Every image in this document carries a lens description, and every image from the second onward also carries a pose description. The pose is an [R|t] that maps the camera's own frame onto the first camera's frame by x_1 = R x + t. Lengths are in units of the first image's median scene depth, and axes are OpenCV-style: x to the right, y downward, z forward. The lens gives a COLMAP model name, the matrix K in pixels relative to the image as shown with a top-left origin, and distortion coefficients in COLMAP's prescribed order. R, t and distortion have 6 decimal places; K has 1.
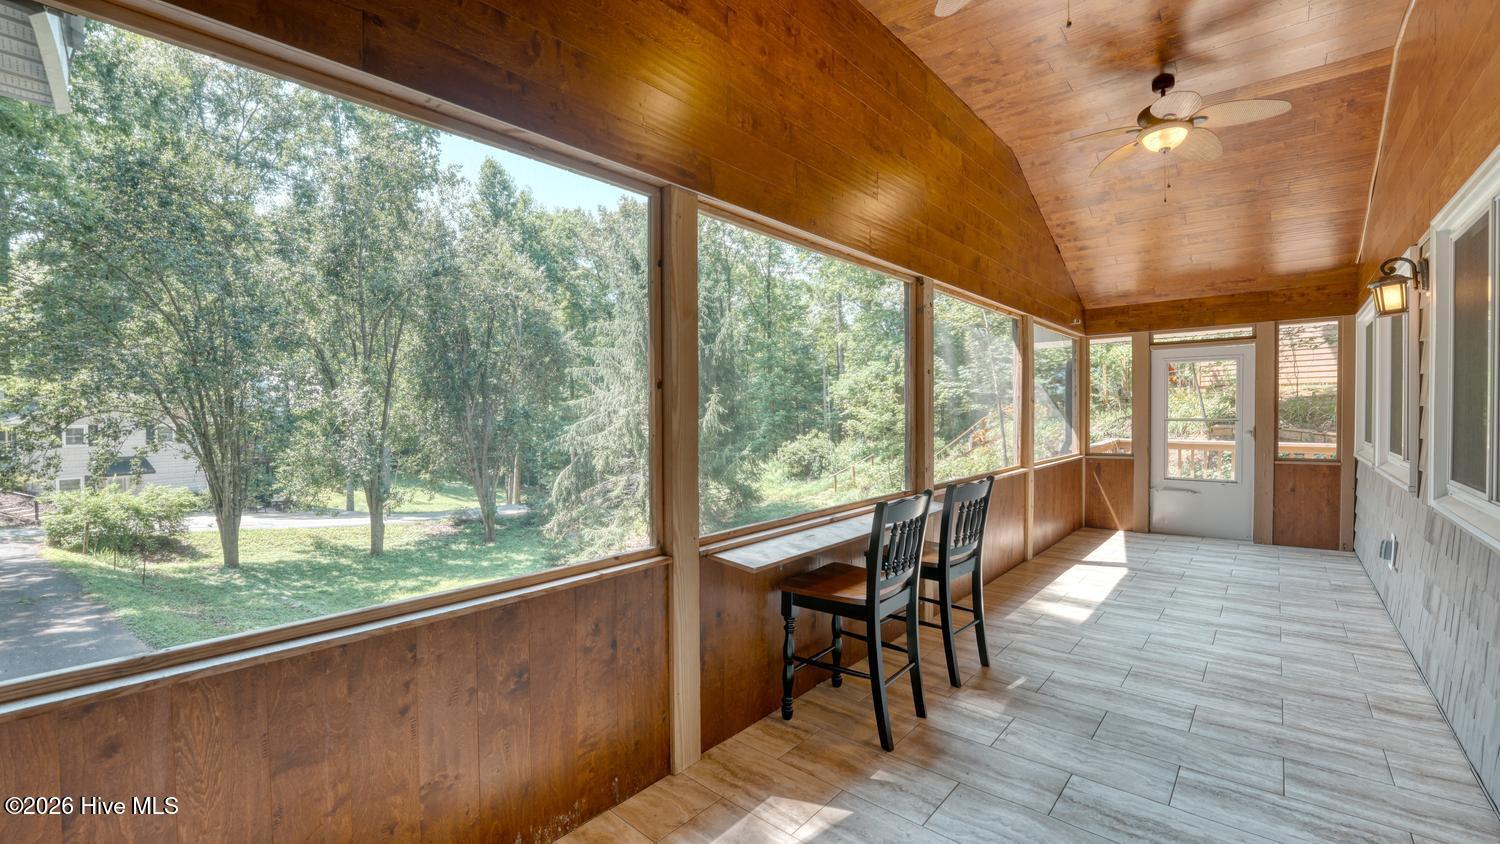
lens RADIAL K [[606.2, 0, 750.8], [0, 606.2, 421.1], [0, 0, 1]] dist [-0.017929, -0.000098]
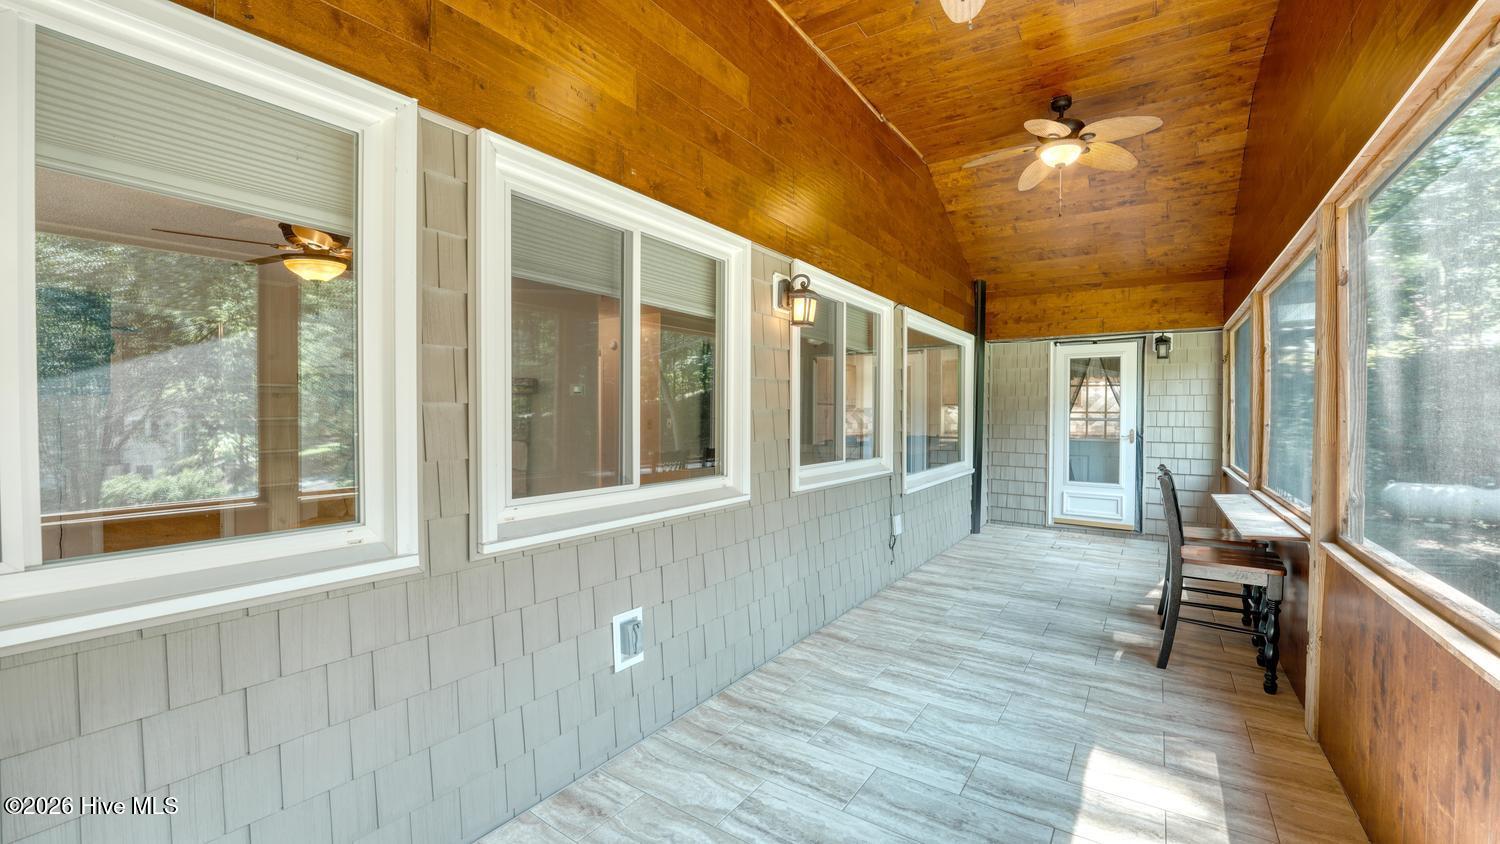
lens RADIAL K [[606.2, 0, 749.9], [0, 606.2, 424.9], [0, 0, 1]] dist [-0.017929, -0.000098]
pose [[-0.991862, 0.004357, -0.127241, 1.357485], [0.000353, 0.999505, 0.031466, -0.031730], [0.127315, 0.031165, -0.991373, 2.150821]]
